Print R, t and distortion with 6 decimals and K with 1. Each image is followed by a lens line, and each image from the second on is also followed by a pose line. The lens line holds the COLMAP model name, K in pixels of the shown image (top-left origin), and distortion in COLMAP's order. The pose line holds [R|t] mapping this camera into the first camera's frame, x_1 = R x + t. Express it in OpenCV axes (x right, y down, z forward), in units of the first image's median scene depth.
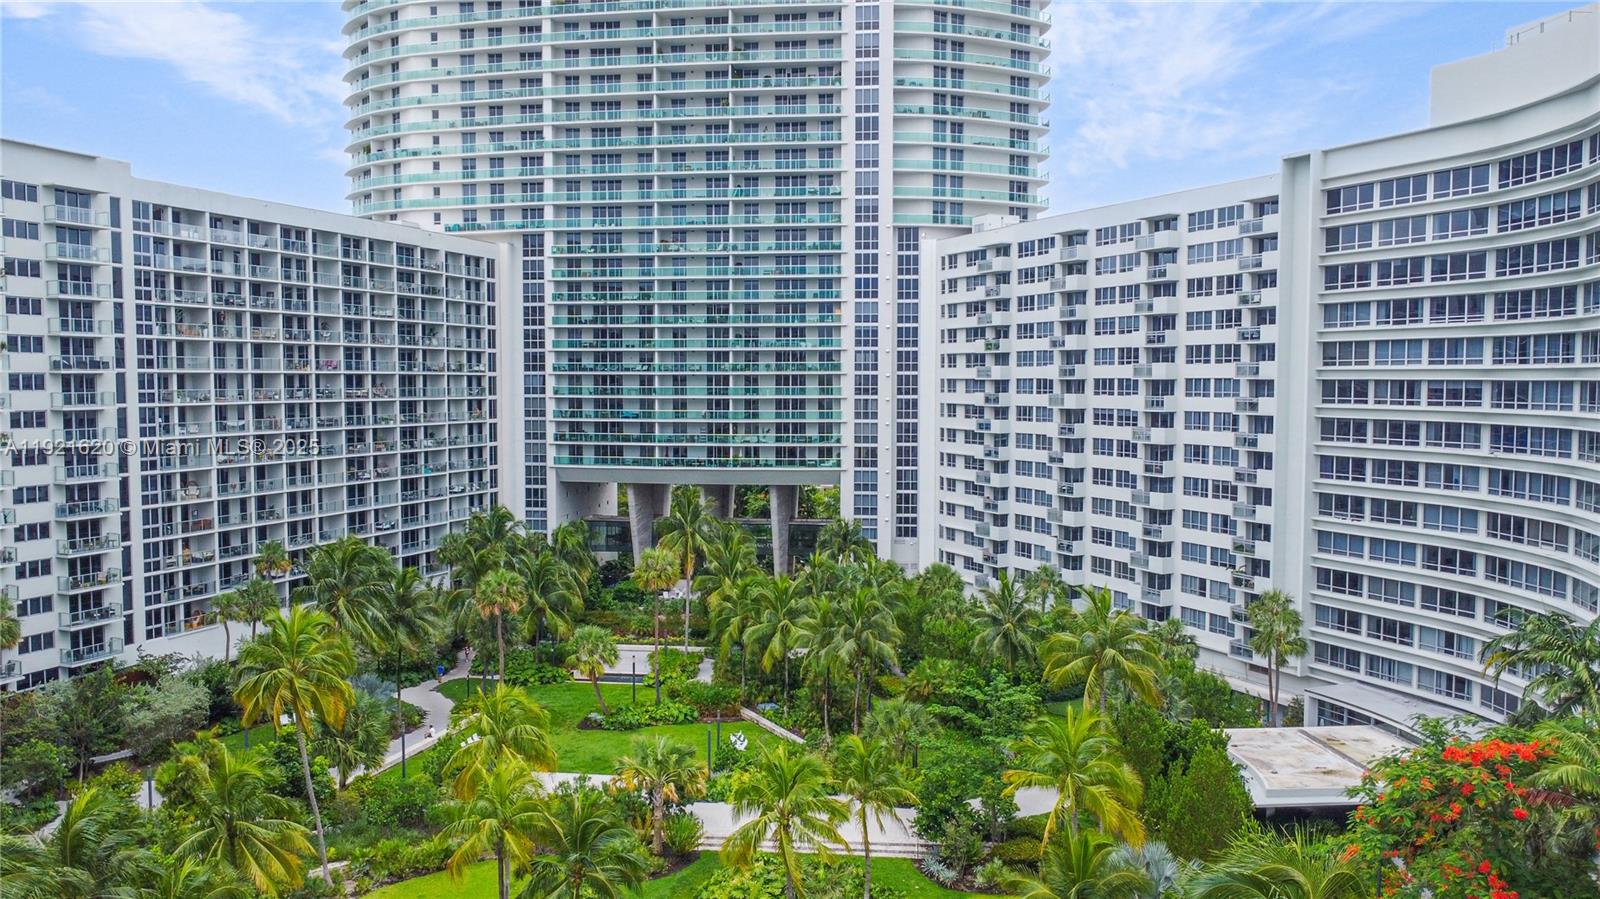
lens RADIAL K [[1138.0, 0, 800.0], [0, 1138.0, 449.5], [0, 0, 1]] dist [-0.008631, -0.003134]
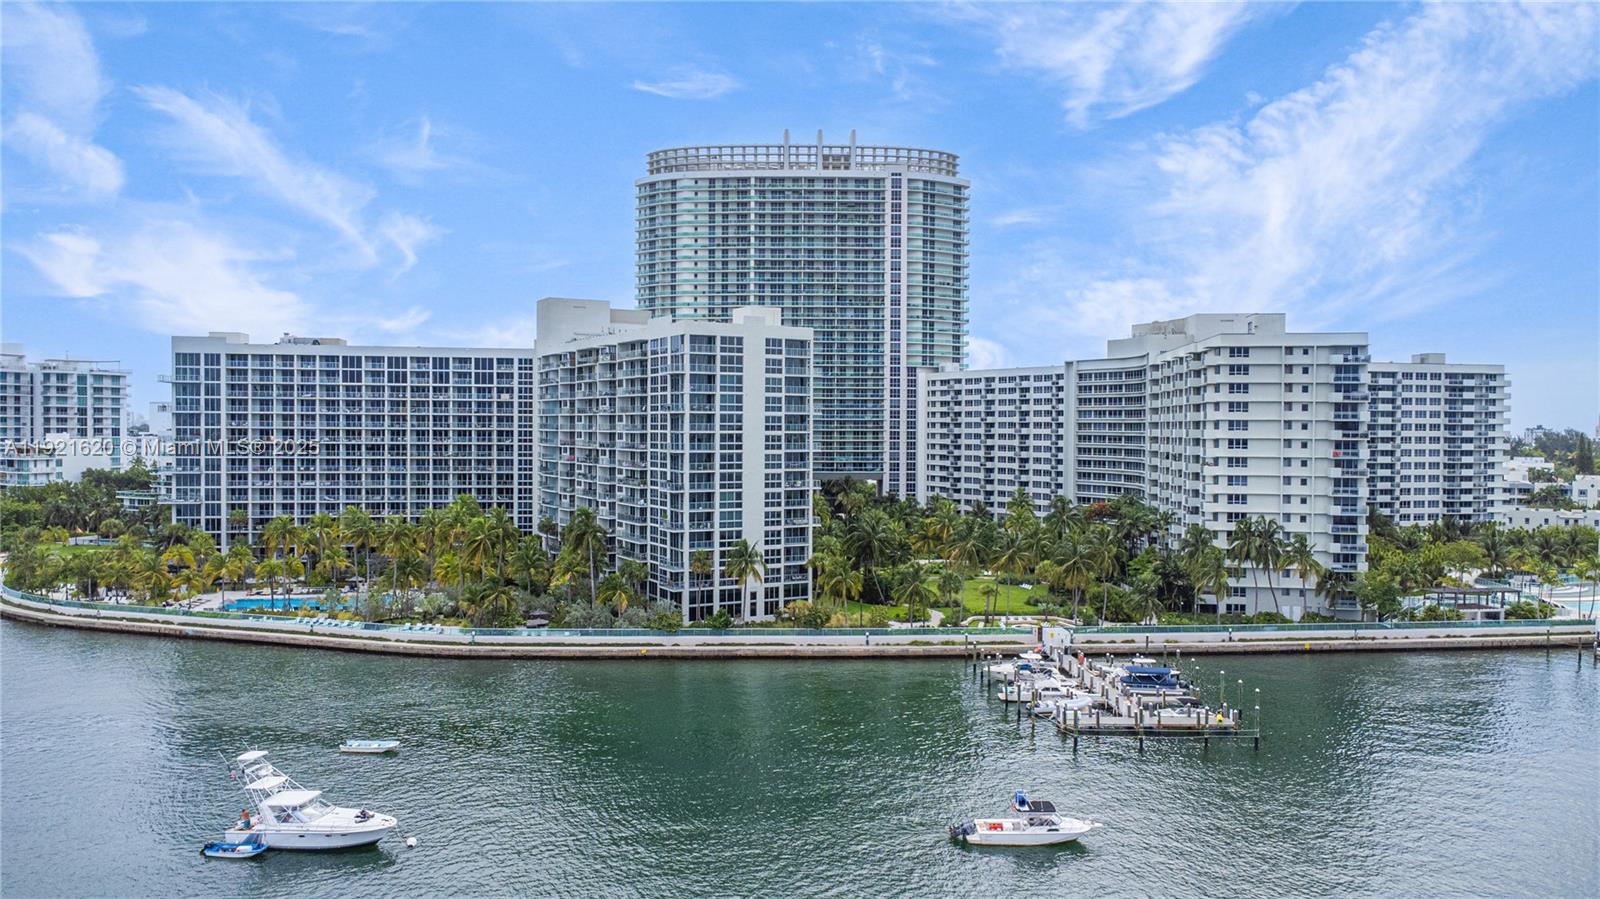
lens RADIAL K [[1138.0, 0, 800.0], [0, 1138.0, 449.5], [0, 0, 1]] dist [-0.008631, -0.003134]
pose [[0.986611, 0.004967, 0.163013, -0.610337], [0.002142, 0.999055, -0.043403, 0.085969], [-0.163074, 0.043171, 0.985669, -1.486872]]
